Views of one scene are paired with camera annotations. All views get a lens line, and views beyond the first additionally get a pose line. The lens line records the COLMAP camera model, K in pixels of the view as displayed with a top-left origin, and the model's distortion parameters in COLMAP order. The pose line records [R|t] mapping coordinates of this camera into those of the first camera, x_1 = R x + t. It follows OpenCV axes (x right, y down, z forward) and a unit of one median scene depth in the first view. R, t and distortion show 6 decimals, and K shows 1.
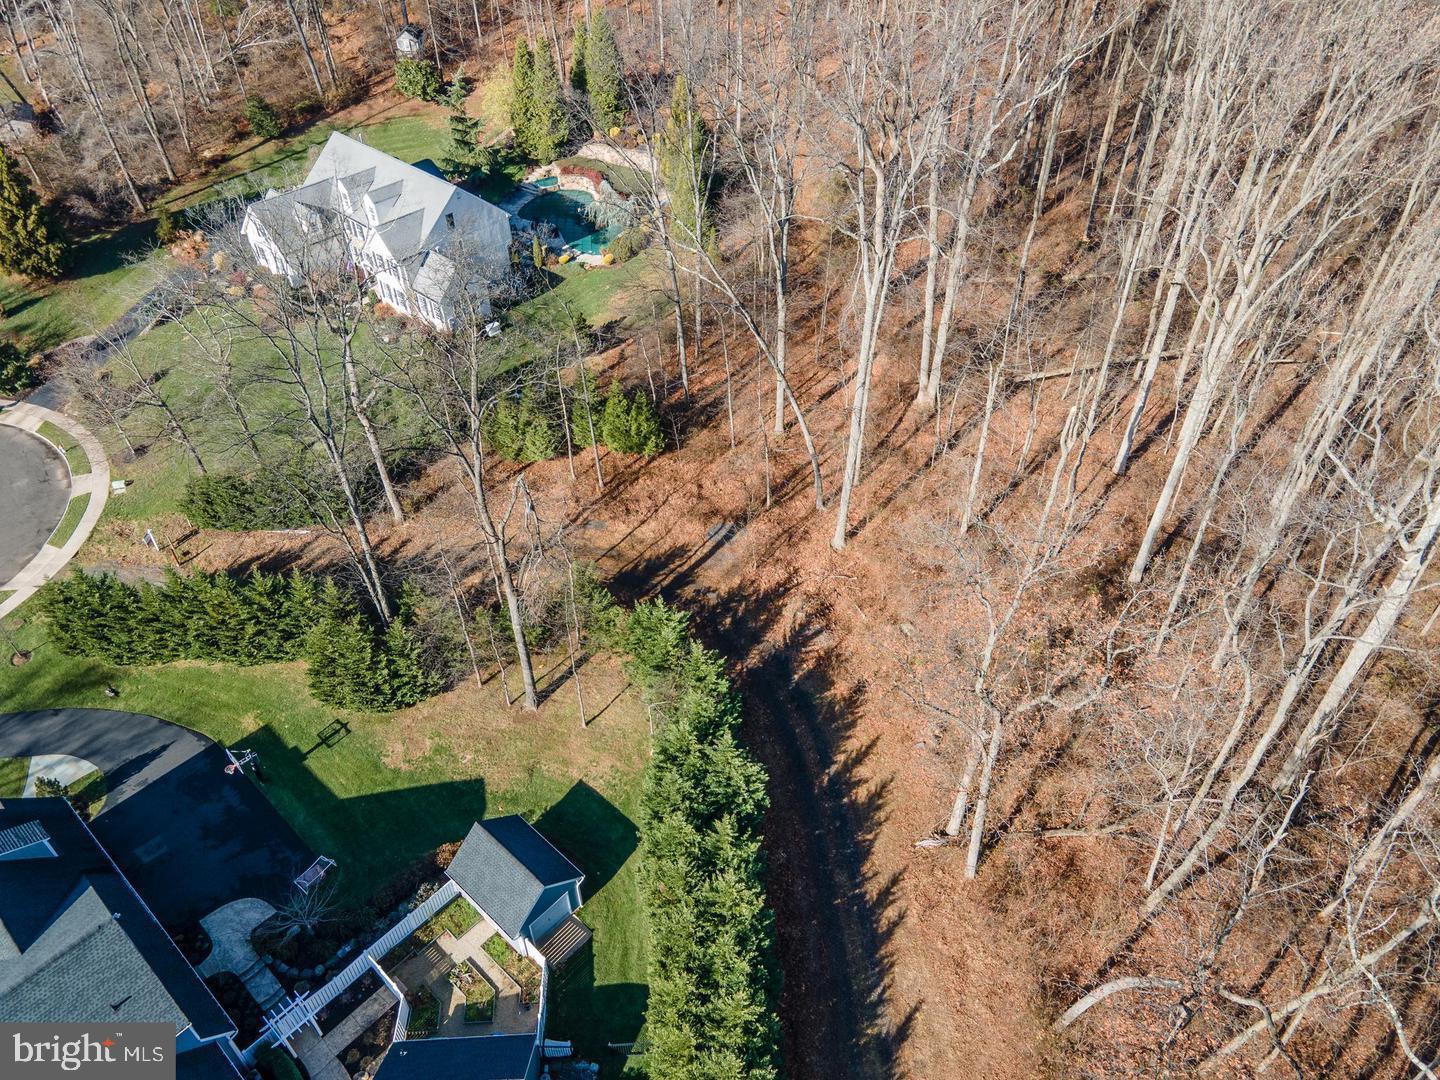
lens RADIAL K [[1052.2, 0, 716.3], [0, 1052.2, 540.4], [0, 0, 1]] dist [0.012747, 0.055481]
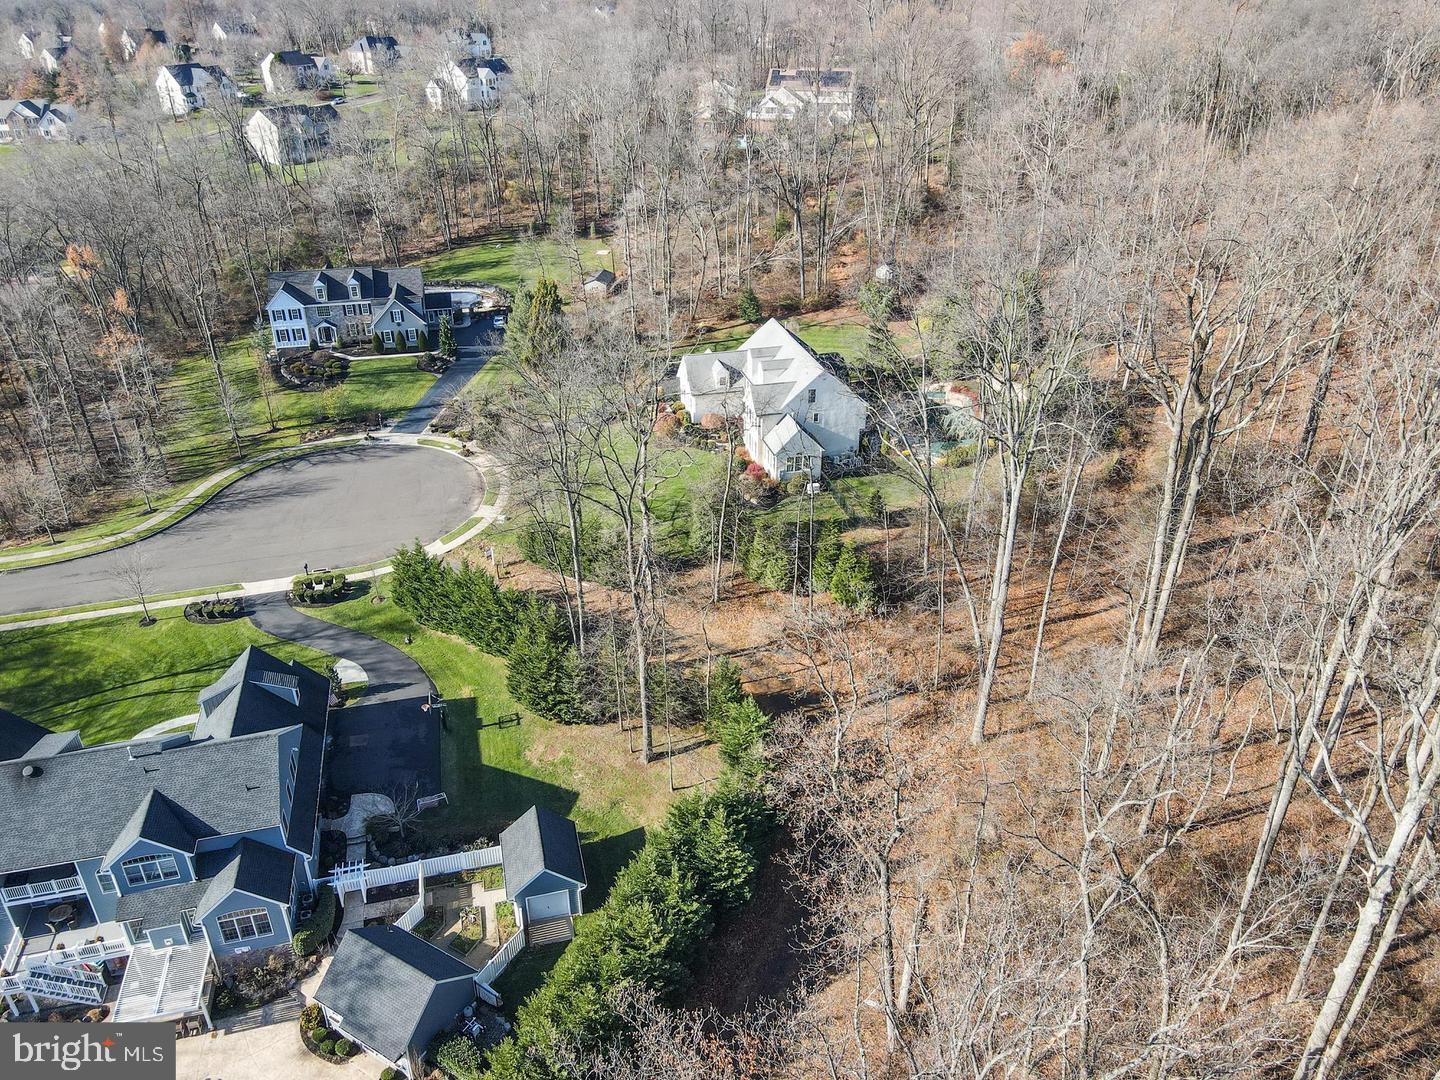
lens RADIAL K [[1057.5, 0, 704.7], [0, 1057.5, 540.5], [0, 0, 1]] dist [-0.009970, 0.060938]
pose [[0.835903, 0.272602, -0.476397, 0.303761], [-0.370009, 0.920950, -0.122249, 0.043980], [0.405413, 0.278460, 0.870690, -0.044871]]
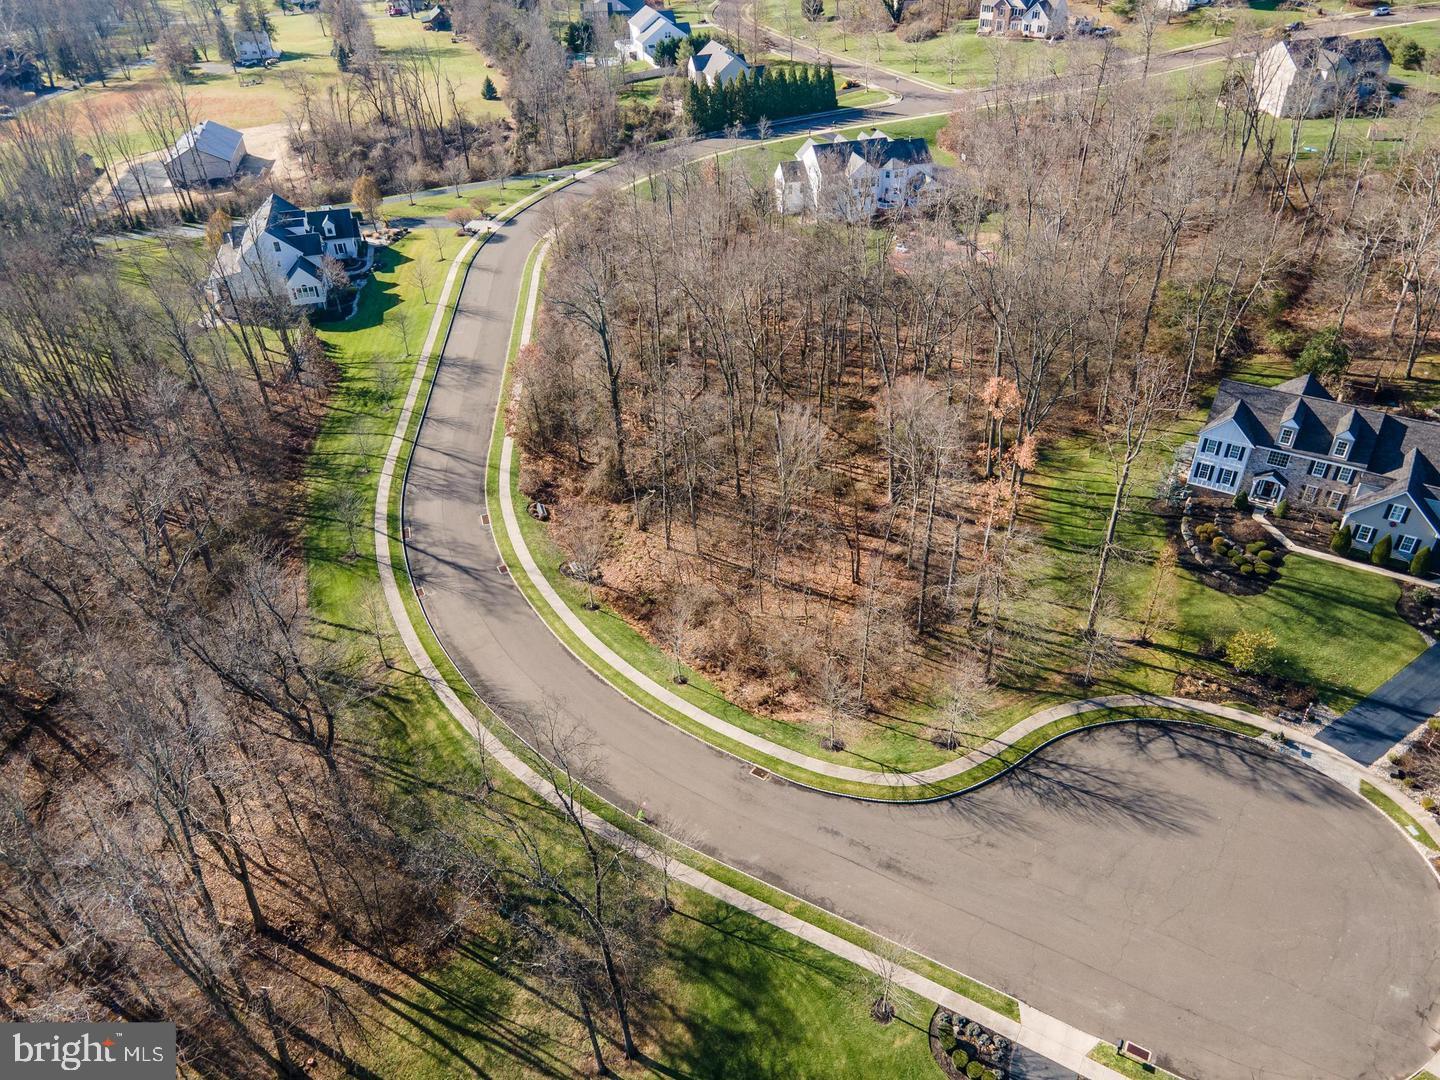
lens RADIAL K [[1052.2, 0, 716.3], [0, 1052.2, 540.4], [0, 0, 1]] dist [0.012747, 0.055481]
pose [[0.213140, 0.581382, -0.785218, -0.347986], [-0.635825, 0.692750, 0.340330, -0.248479], [0.741821, 0.426723, 0.517309, 0.070717]]
